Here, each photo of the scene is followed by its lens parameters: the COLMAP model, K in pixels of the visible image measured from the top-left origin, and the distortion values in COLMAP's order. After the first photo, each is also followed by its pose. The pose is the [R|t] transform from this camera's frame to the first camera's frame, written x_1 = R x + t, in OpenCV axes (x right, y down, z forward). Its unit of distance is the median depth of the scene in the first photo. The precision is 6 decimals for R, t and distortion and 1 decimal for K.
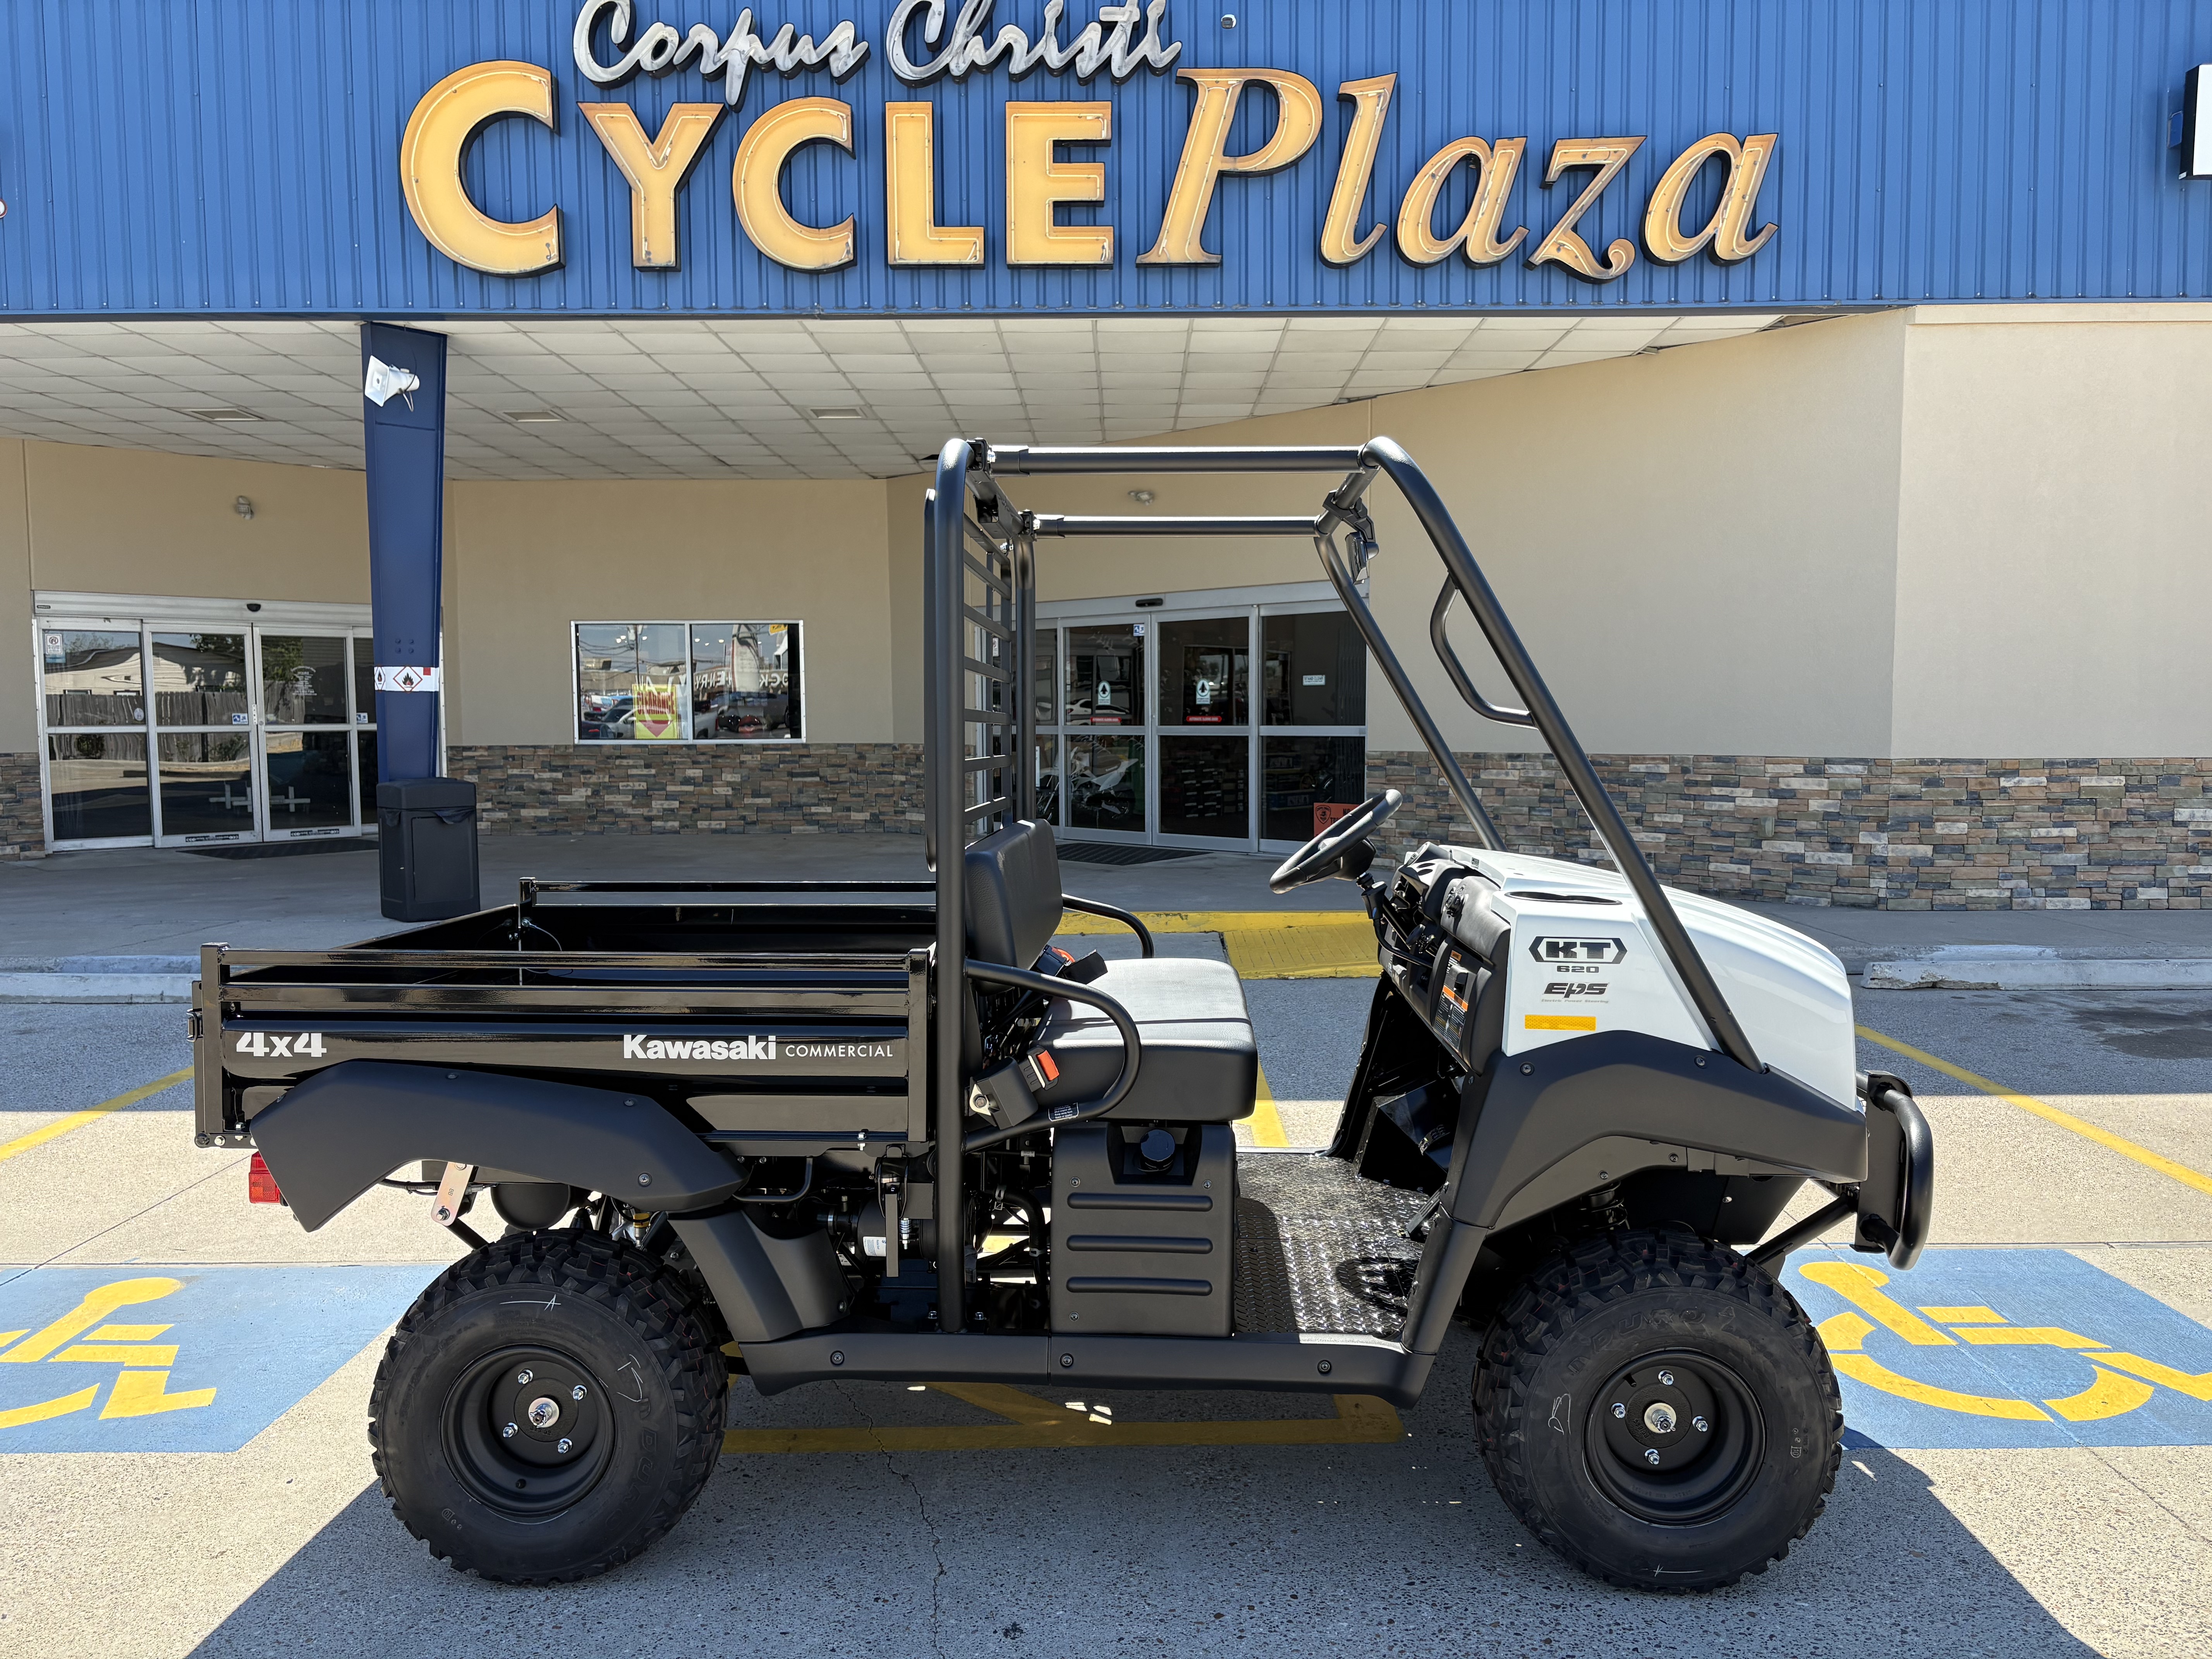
lens RADIAL K [[1667.8, 0, 1106.0], [0, 1667.8, 829.5], [0, 0, 1]] dist [0.075535, -0.089583]
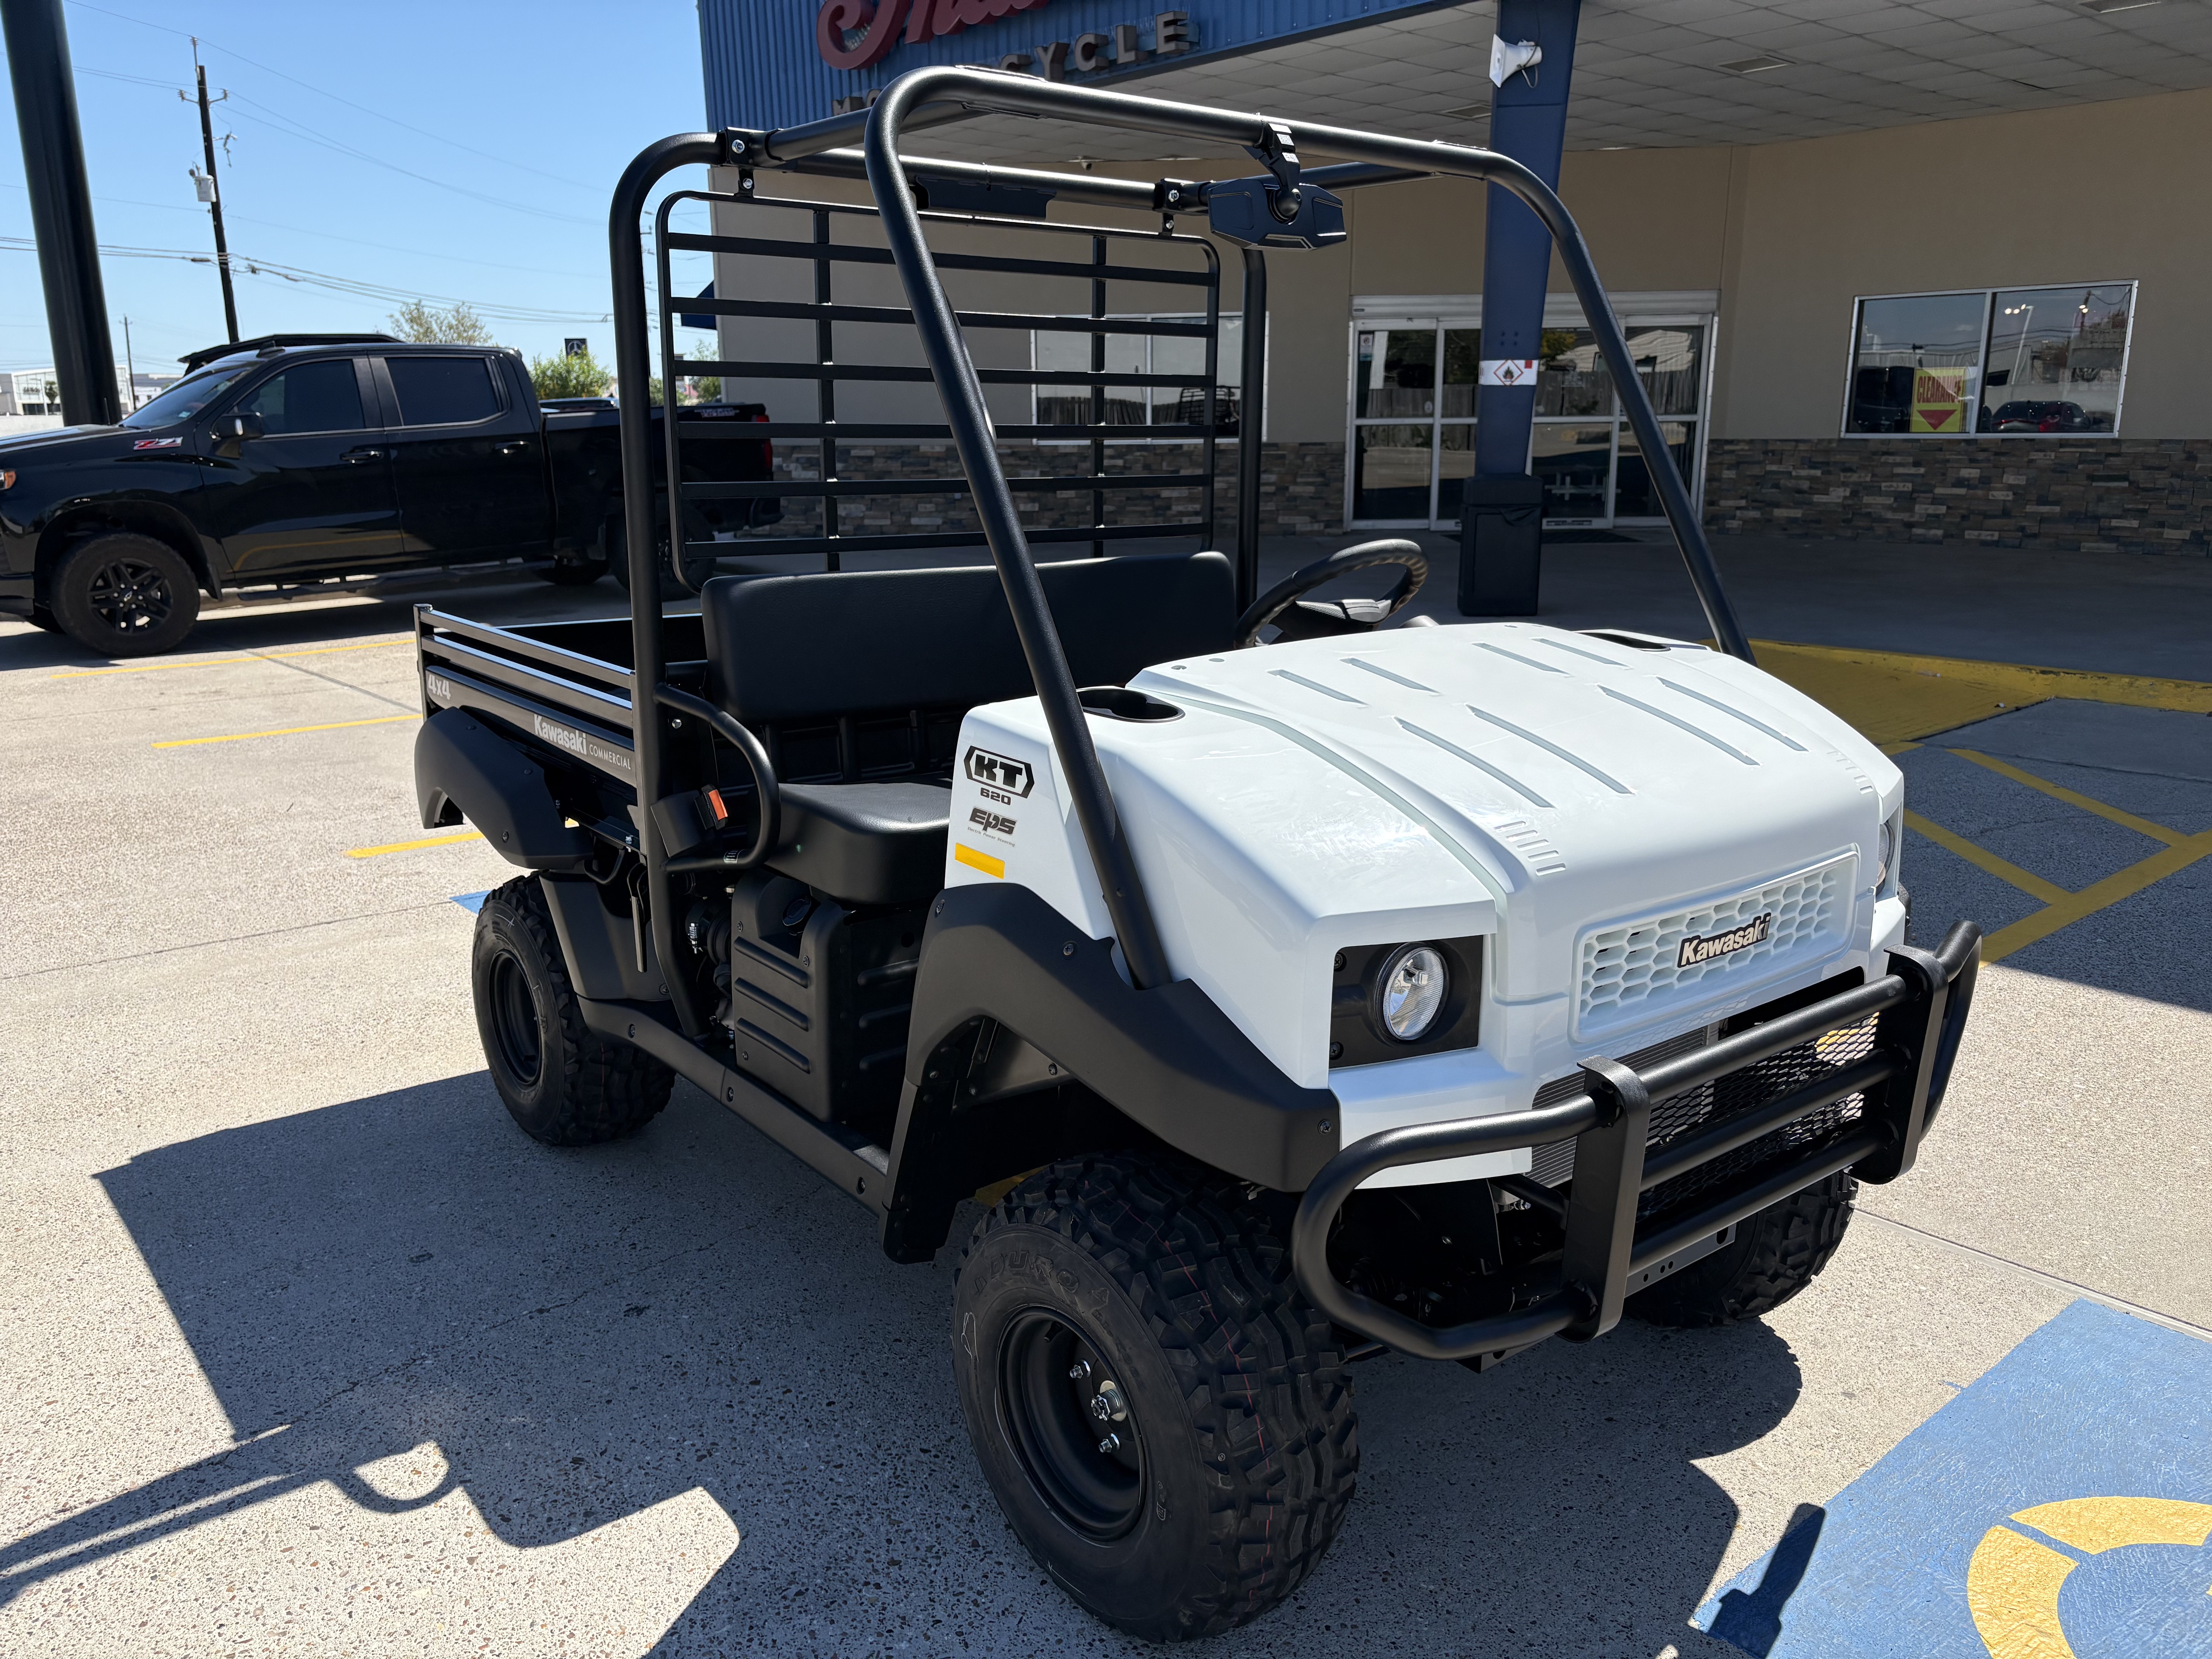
lens RADIAL K [[1677.6, 0, 1106.0], [0, 1677.6, 829.5], [0, 0, 1]] dist [0.048185, -0.048268]
pose [[0.662527, 0.181378, -0.726746, 0.217538], [-0.048028, 0.978529, 0.200434, -0.013728], [0.747496, -0.097889, 0.657014, 0.138551]]
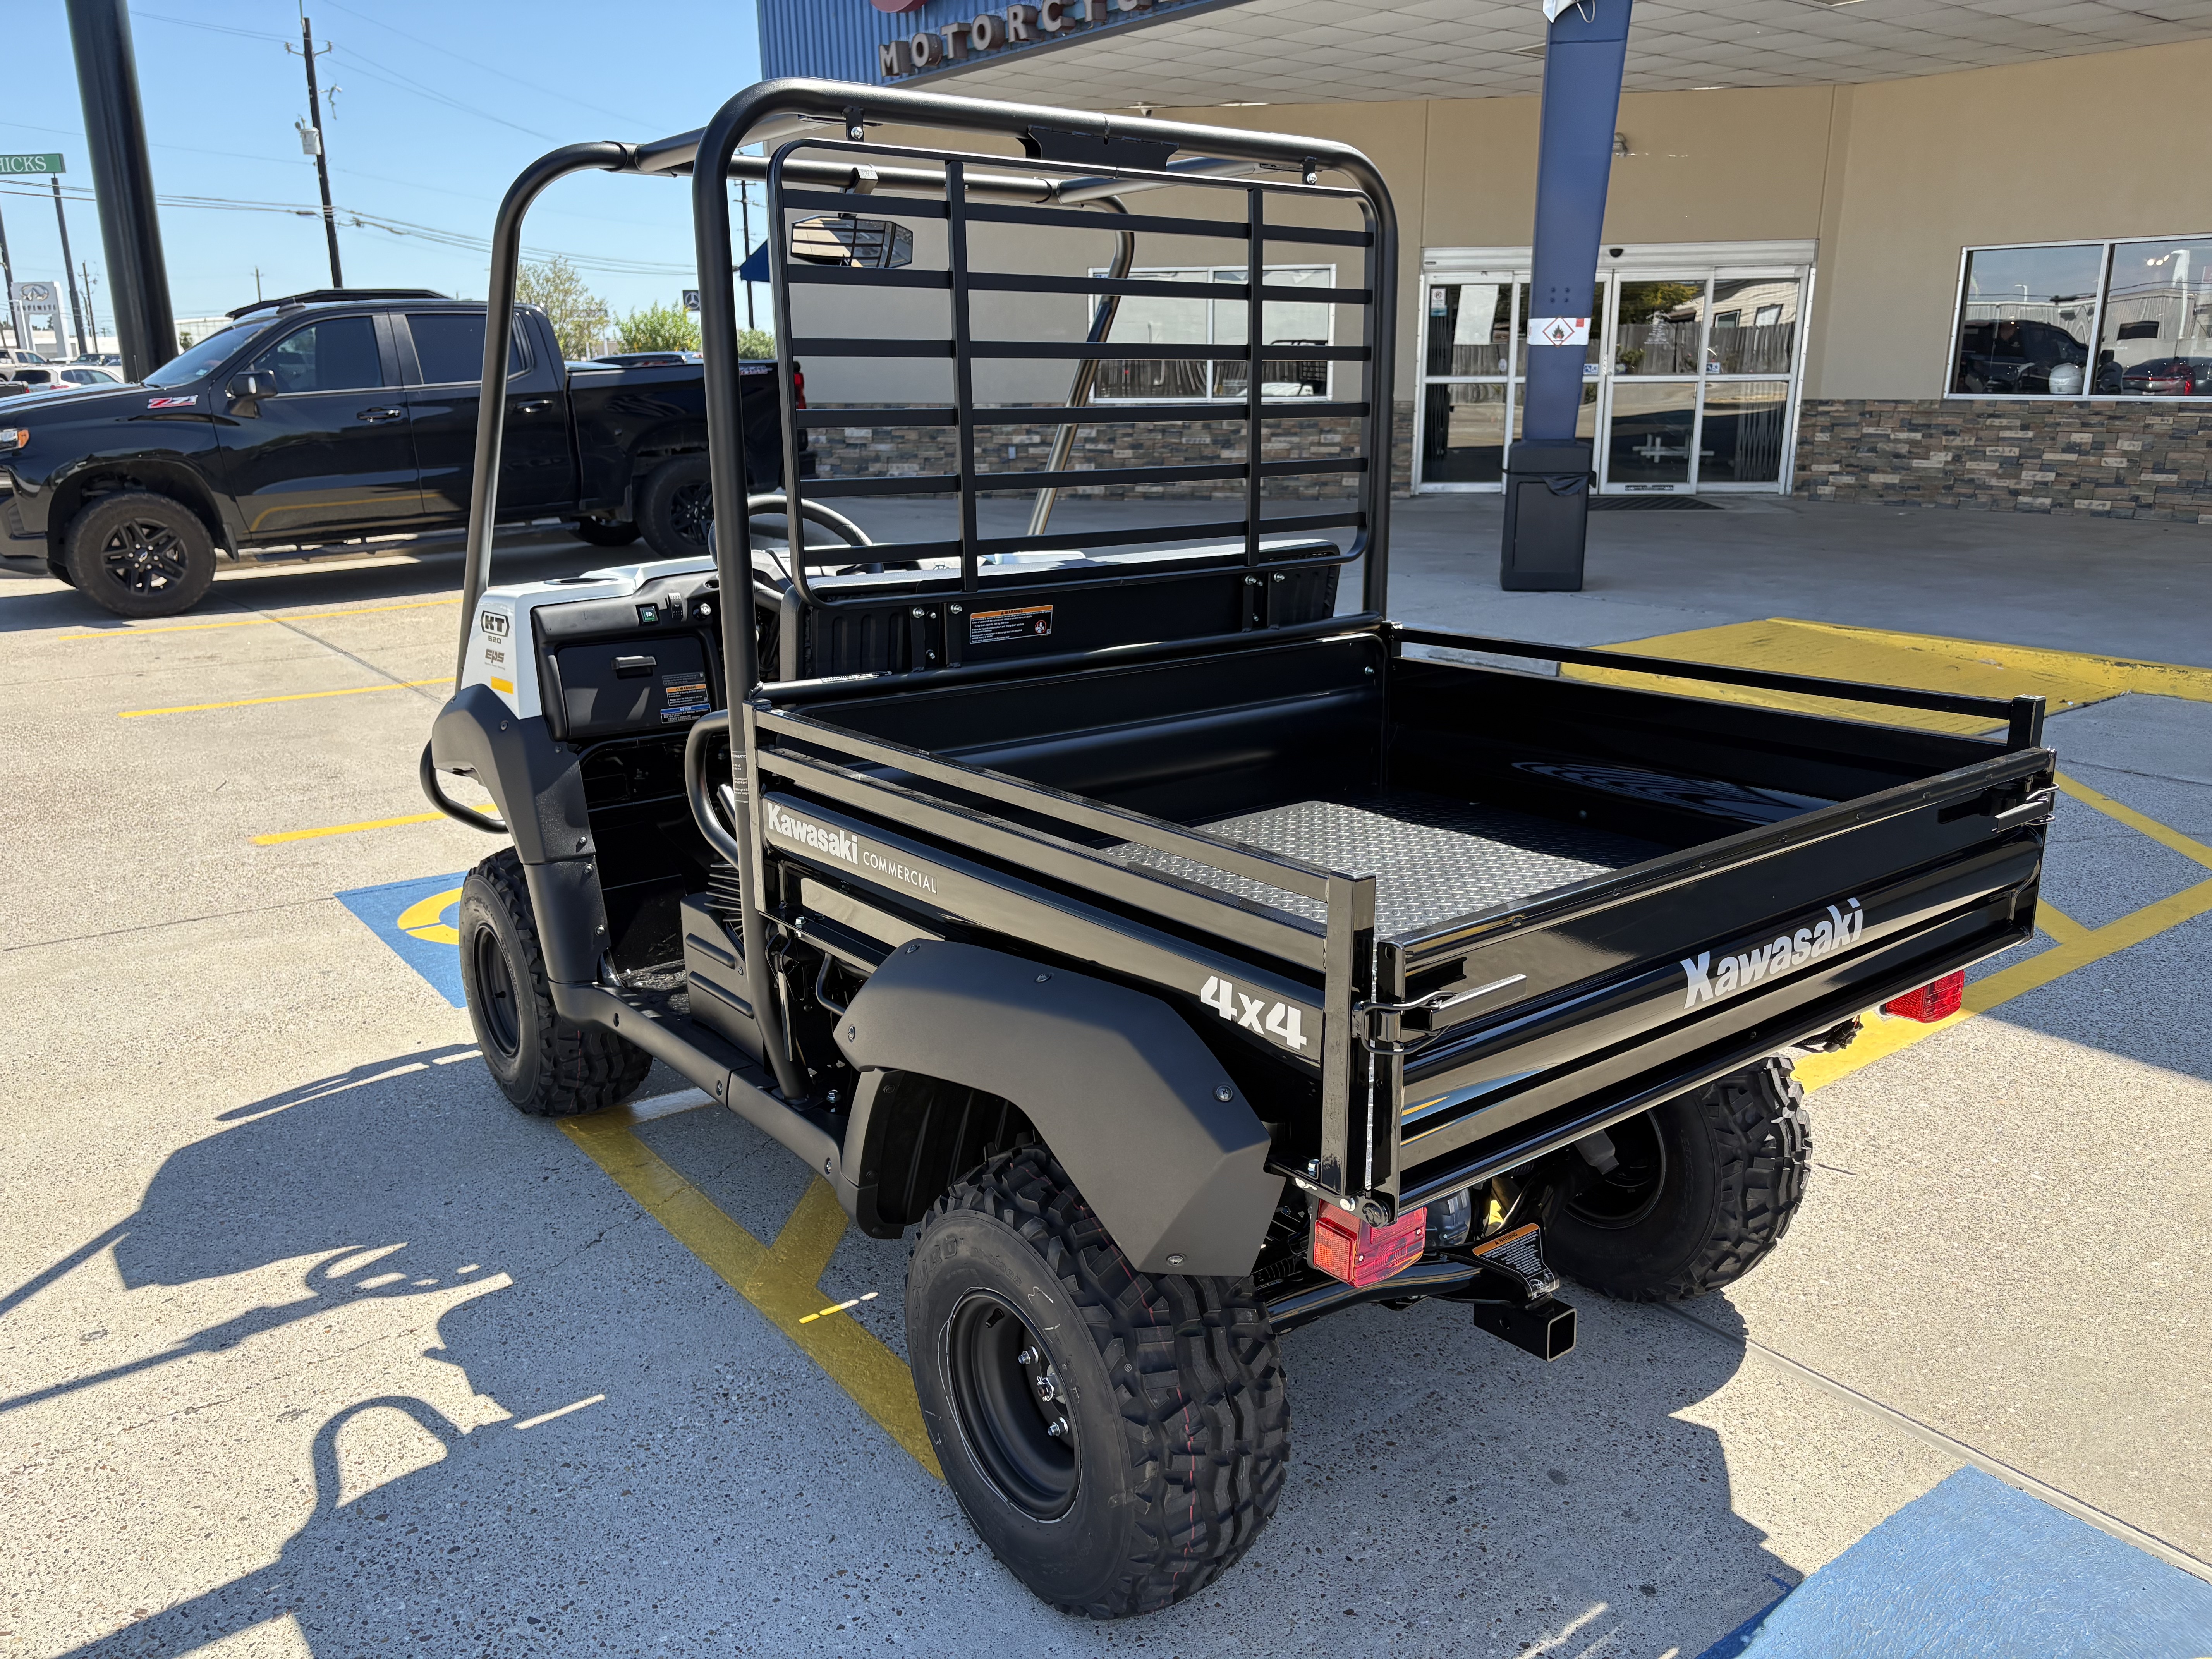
lens RADIAL K [[1686.1, 0, 1106.0], [0, 1686.1, 829.5], [0, 0, 1]] dist [0.044878, -0.043188]
pose [[0.613082, 0.211695, -0.761128, 0.222251], [-0.052650, 0.972236, 0.228002, -0.022421], [0.788263, -0.099711, 0.607206, 0.204884]]
